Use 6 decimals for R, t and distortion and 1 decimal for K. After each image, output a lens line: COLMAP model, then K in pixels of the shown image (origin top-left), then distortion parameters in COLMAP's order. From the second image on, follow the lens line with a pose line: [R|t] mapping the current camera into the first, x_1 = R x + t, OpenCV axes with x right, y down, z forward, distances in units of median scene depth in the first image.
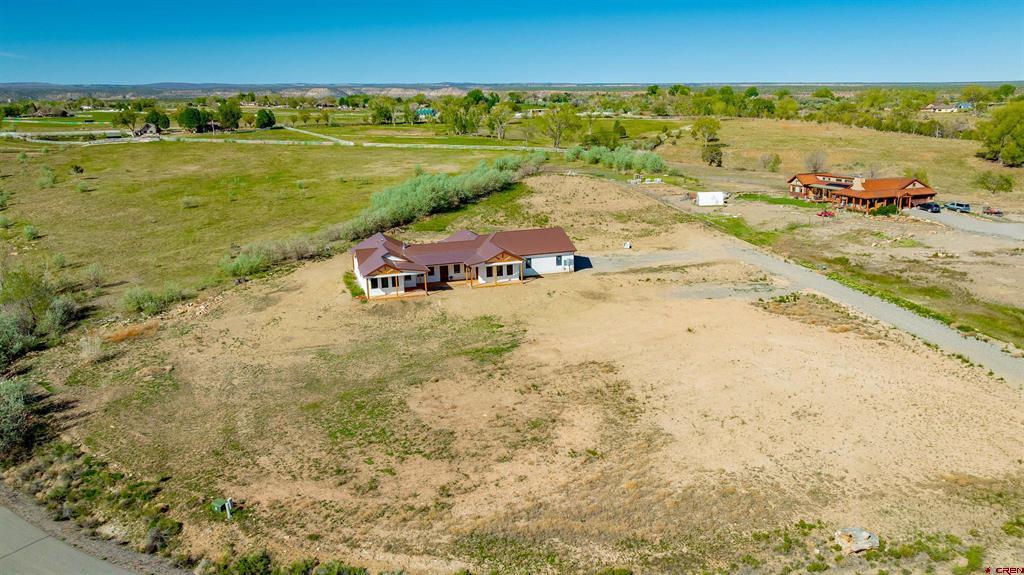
lens RADIAL K [[725.4, 0, 510.3], [0, 725.4, 285.4], [0, 0, 1]] dist [-0.026474, 0.018927]
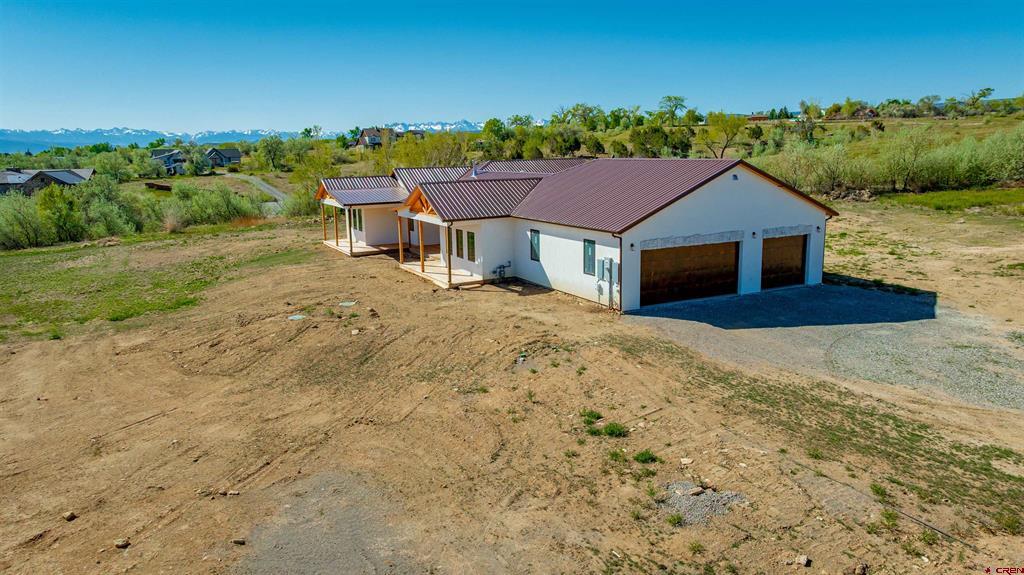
lens RADIAL K [[725.4, 0, 510.3], [0, 725.4, 285.4], [0, 0, 1]] dist [-0.026474, 0.018927]
pose [[0.170278, 0.205582, -0.963712, 0.355604], [-0.214816, 0.962217, 0.167307, -0.067666], [0.961696, 0.178532, 0.208006, 0.950238]]
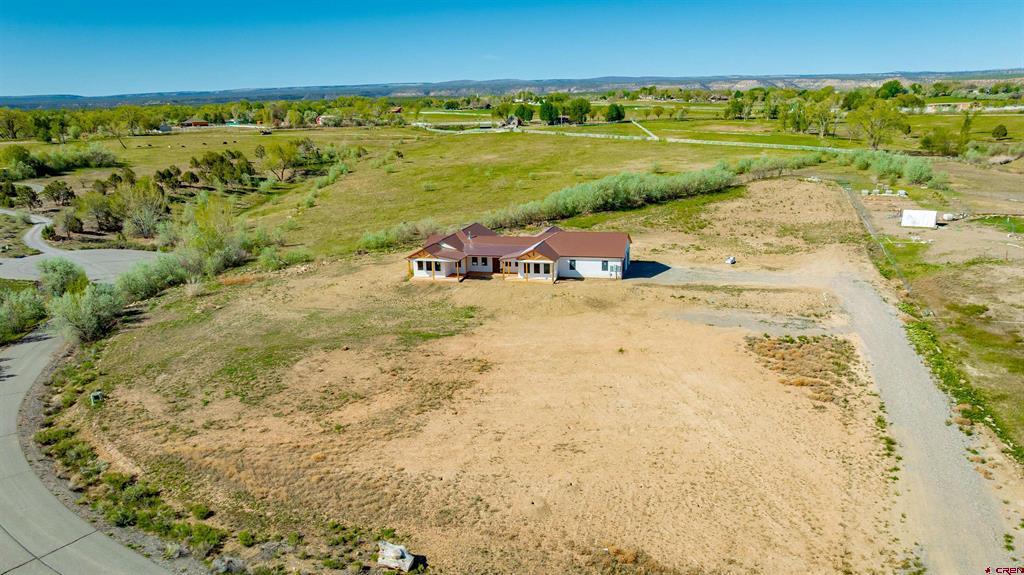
lens RADIAL K [[725.4, 0, 510.3], [0, 725.4, 285.4], [0, 0, 1]] dist [-0.026474, 0.018927]
pose [[0.844455, 0.127688, -0.520183, 0.492810], [-0.122339, 0.991478, 0.044773, -0.037697], [0.521467, 0.025830, 0.852880, 0.100595]]
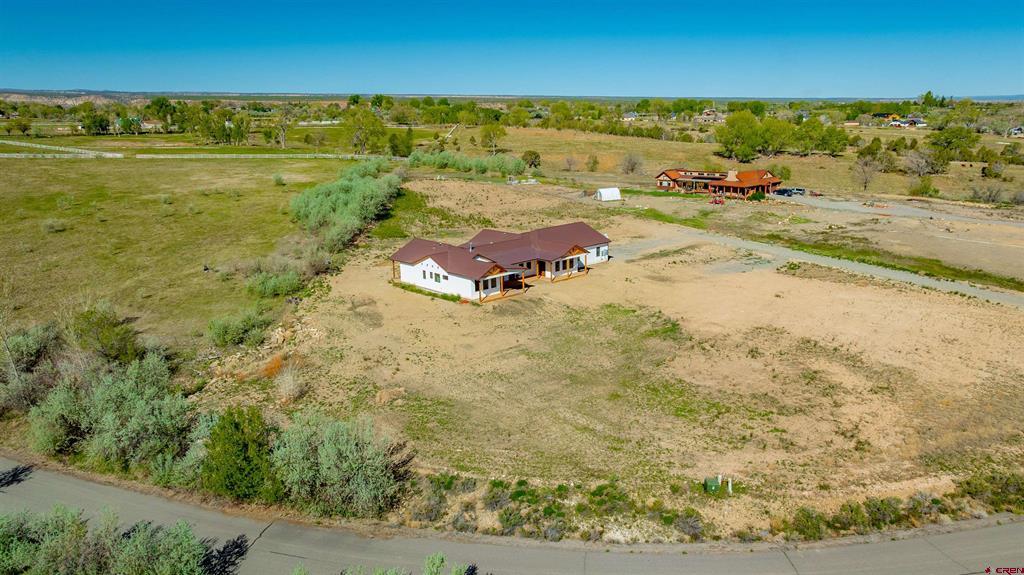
lens RADIAL K [[725.4, 0, 510.3], [0, 725.4, 285.4], [0, 0, 1]] dist [-0.026474, 0.018927]
pose [[0.904520, -0.092779, 0.416216, -0.520706], [0.098575, 0.995101, 0.007596, -0.006005], [-0.414881, 0.034158, 0.909234, 0.086769]]
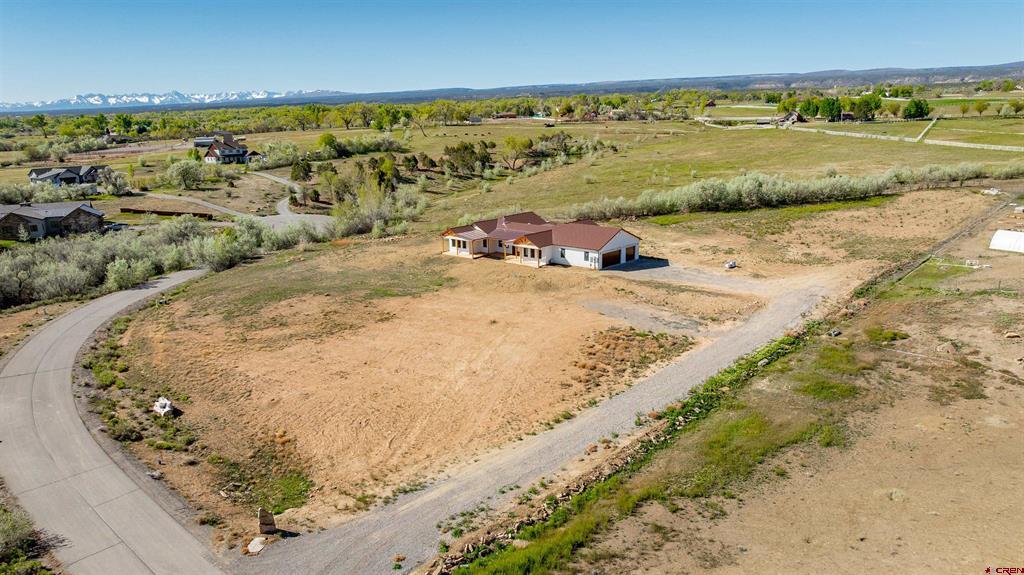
lens RADIAL K [[725.4, 0, 510.3], [0, 725.4, 285.4], [0, 0, 1]] dist [-0.026474, 0.018927]
pose [[0.507402, 0.212167, -0.835182, 0.955244], [-0.193876, 0.972473, 0.129258, -0.113893], [0.839616, 0.096336, 0.534569, 0.348407]]
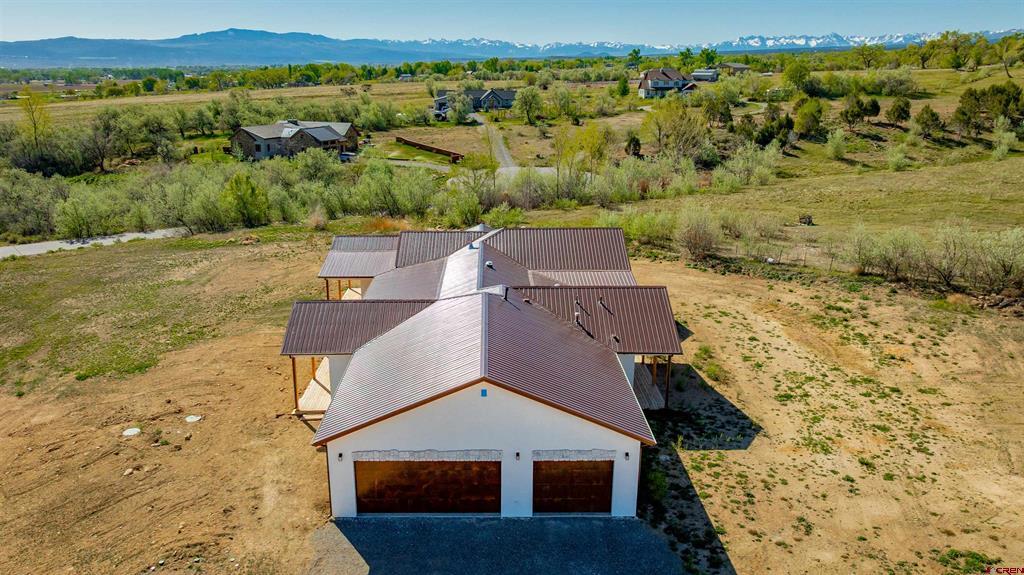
lens RADIAL K [[761.9, 0, 491.9], [0, 761.9, 284.0], [0, 0, 1]] dist [-0.039038, 0.036127]
pose [[-0.293833, 0.288043, -0.911424, 0.305404], [-0.214253, 0.909406, 0.356478, -0.210822], [0.931535, 0.300020, -0.205499, 1.139584]]
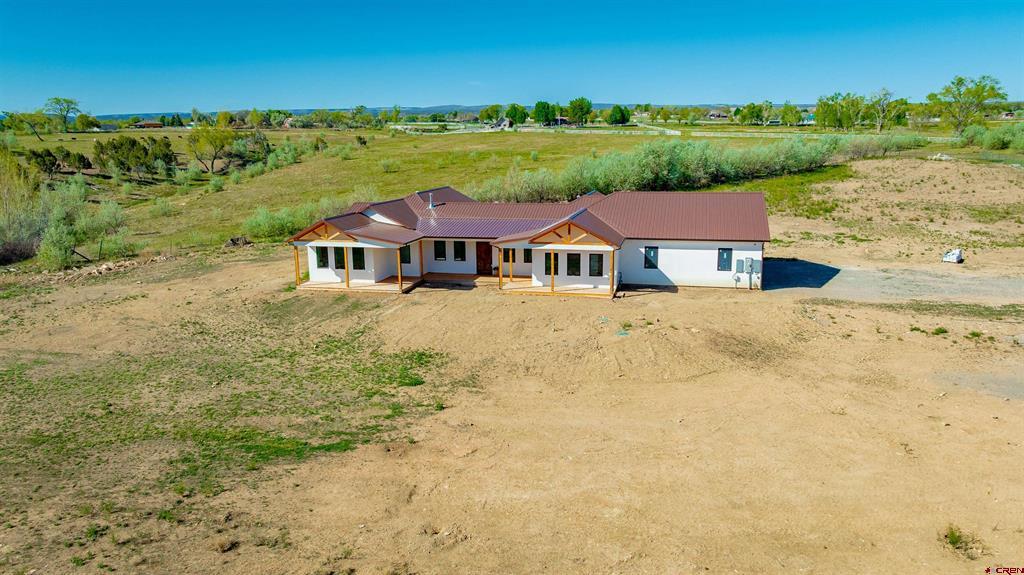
lens RADIAL K [[725.4, 0, 510.3], [0, 725.4, 285.4], [0, 0, 1]] dist [-0.026474, 0.018927]
pose [[0.852802, 0.117227, -0.508907, 0.190249], [-0.131250, 0.991314, 0.008406, -0.005281], [0.505472, 0.059625, 0.860781, 0.575953]]
